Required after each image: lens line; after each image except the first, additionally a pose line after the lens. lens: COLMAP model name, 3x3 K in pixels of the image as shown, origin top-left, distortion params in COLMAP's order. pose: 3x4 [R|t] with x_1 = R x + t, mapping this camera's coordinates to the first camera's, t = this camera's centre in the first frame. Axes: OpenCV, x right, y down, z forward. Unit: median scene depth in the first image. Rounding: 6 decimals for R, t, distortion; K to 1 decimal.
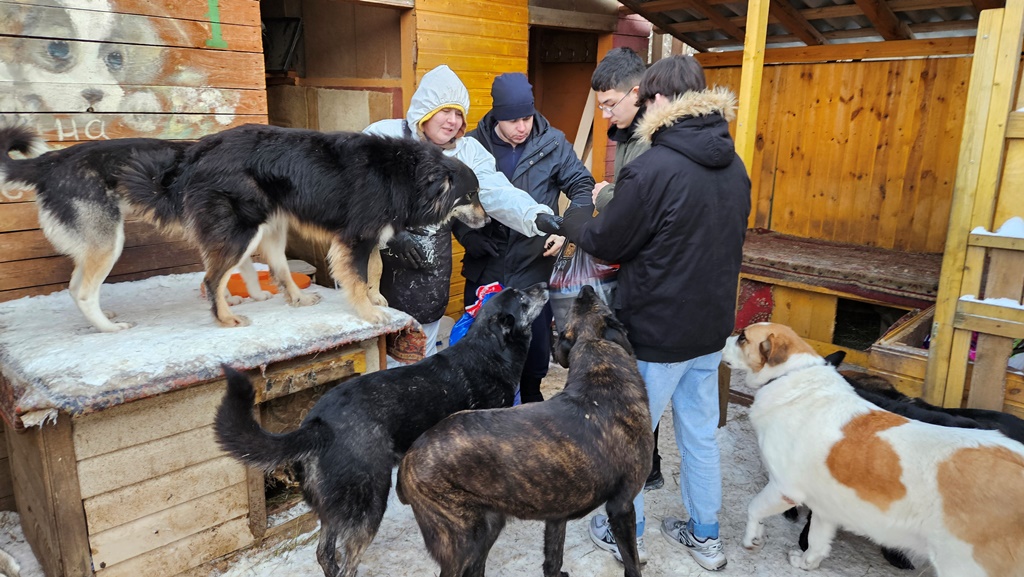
lens RADIAL K [[677.1, 0, 517.5], [0, 677.1, 287.7], [0, 0, 1]] dist [0.086176, -0.087502]
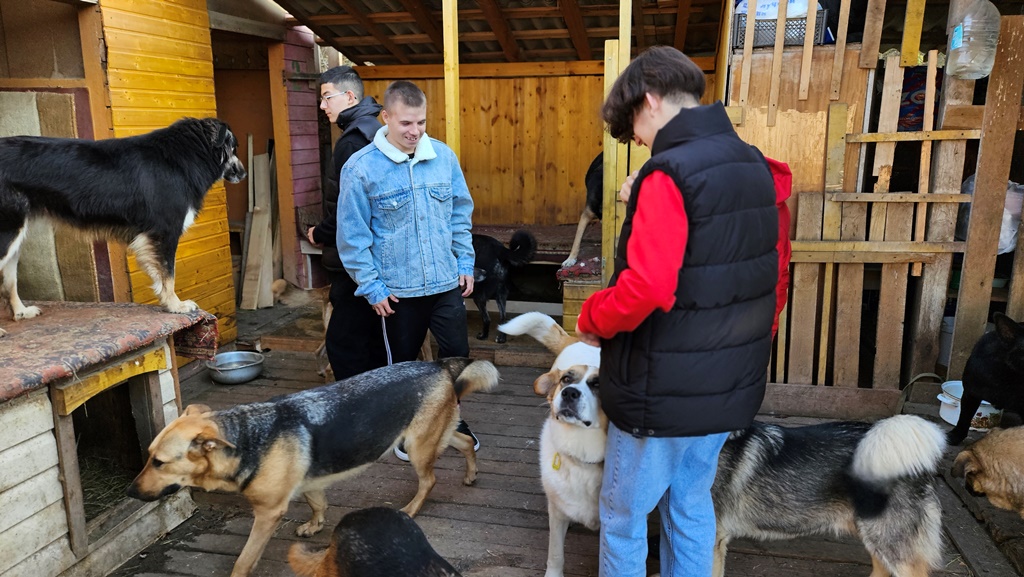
lens RADIAL K [[722.2, 0, 483.5], [0, 722.2, 312.4], [0, 0, 1]] dist [0.092668, -0.115709]
pose [[0.849944, -0.136507, 0.508883, -0.255824], [0.142748, 0.989391, 0.026982, 0.056811], [-0.507167, 0.049709, 0.860413, -0.111705]]
